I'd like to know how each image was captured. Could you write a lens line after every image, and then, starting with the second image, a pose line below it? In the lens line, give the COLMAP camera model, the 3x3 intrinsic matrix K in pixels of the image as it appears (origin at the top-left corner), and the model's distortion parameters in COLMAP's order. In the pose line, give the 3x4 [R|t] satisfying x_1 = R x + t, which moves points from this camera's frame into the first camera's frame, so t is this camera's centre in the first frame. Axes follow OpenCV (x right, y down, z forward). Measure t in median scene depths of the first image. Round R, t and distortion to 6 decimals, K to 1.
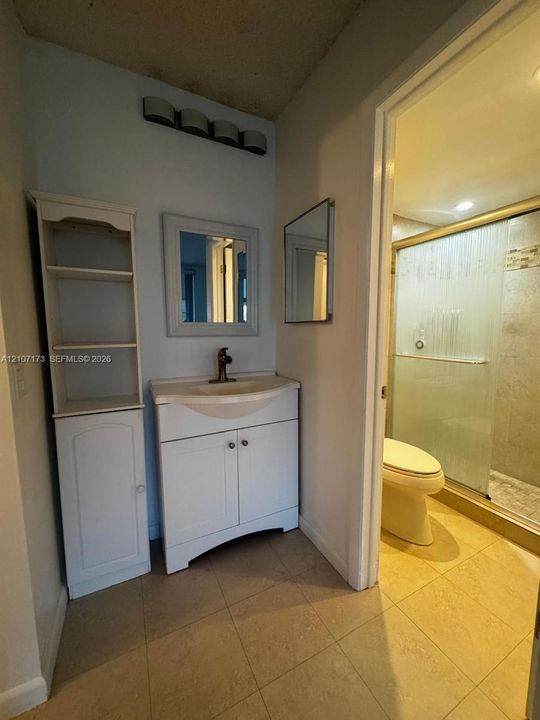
lens RADIAL K [[288.7, 0, 271.5], [0, 288.7, 359.3], [0, 0, 1]] dist [-0.003766, -0.000023]
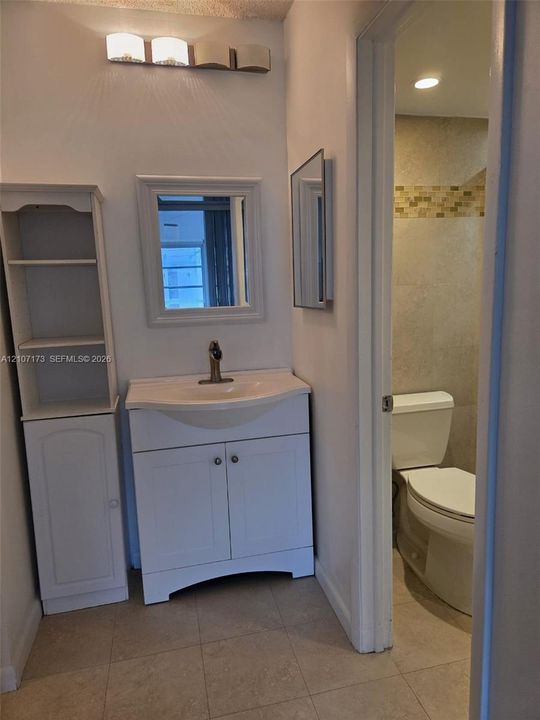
lens RADIAL K [[483.2, 0, 272.2], [0, 483.2, 361.3], [0, 0, 1]] dist [0.055584, -0.031723]
pose [[0.970360, 0.007623, -0.241545, 0.321550], [0.006420, 0.998336, 0.057300, -0.059081], [0.241580, -0.057153, 0.968696, -0.263042]]
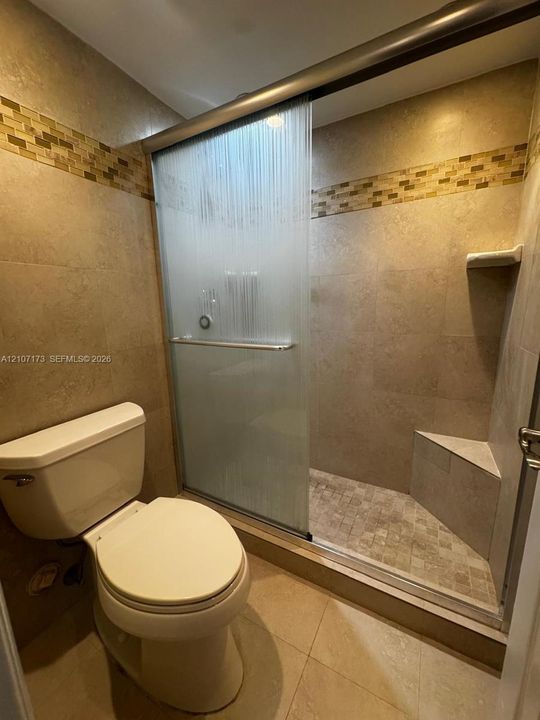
lens RADIAL K [[288.7, 0, 269.3], [0, 288.7, 362.0], [0, 0, 1]] dist [-0.003766, -0.000023]
pose [[0.832114, -0.125181, 0.540292, 0.389088], [0.078012, 0.990927, 0.109442, -0.031781], [-0.549090, -0.048919, 0.834330, 0.550885]]
